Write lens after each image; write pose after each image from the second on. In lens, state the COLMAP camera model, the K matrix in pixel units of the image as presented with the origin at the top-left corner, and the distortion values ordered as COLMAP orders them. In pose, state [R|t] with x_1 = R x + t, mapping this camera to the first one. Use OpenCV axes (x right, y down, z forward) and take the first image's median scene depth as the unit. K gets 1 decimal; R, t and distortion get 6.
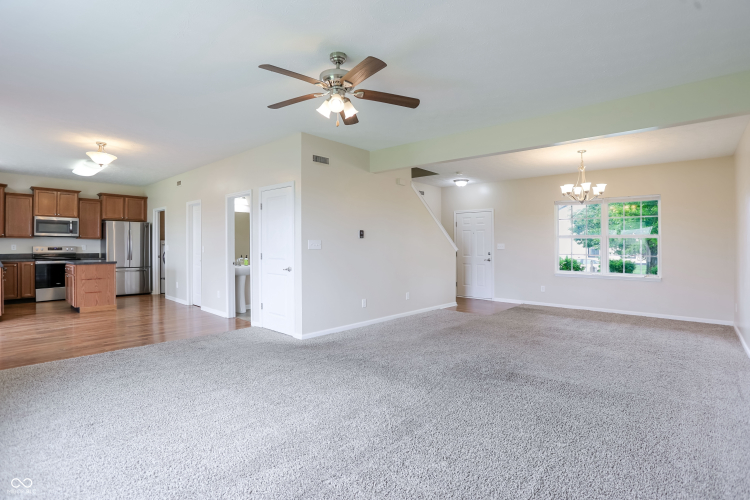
lens RADIAL K [[366.2, 0, 371.6], [0, 366.2, 247.8], [0, 0, 1]] dist [-0.056362, 0.026772]
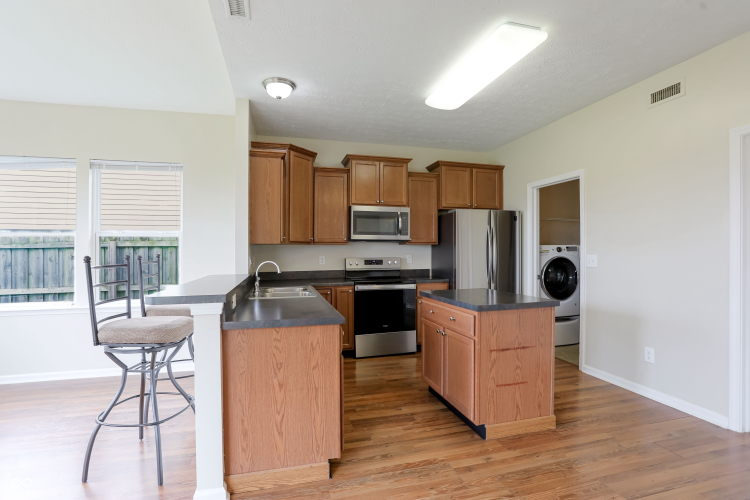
lens RADIAL K [[367.0, 0, 375.1], [0, 367.0, 255.9], [0, 0, 1]] dist [-0.053631, 0.022509]
pose [[0.847076, -0.004430, -0.531454, -0.707341], [0.007640, 0.999963, 0.003842, -0.012161], [0.531418, -0.007315, 0.847078, 0.611681]]
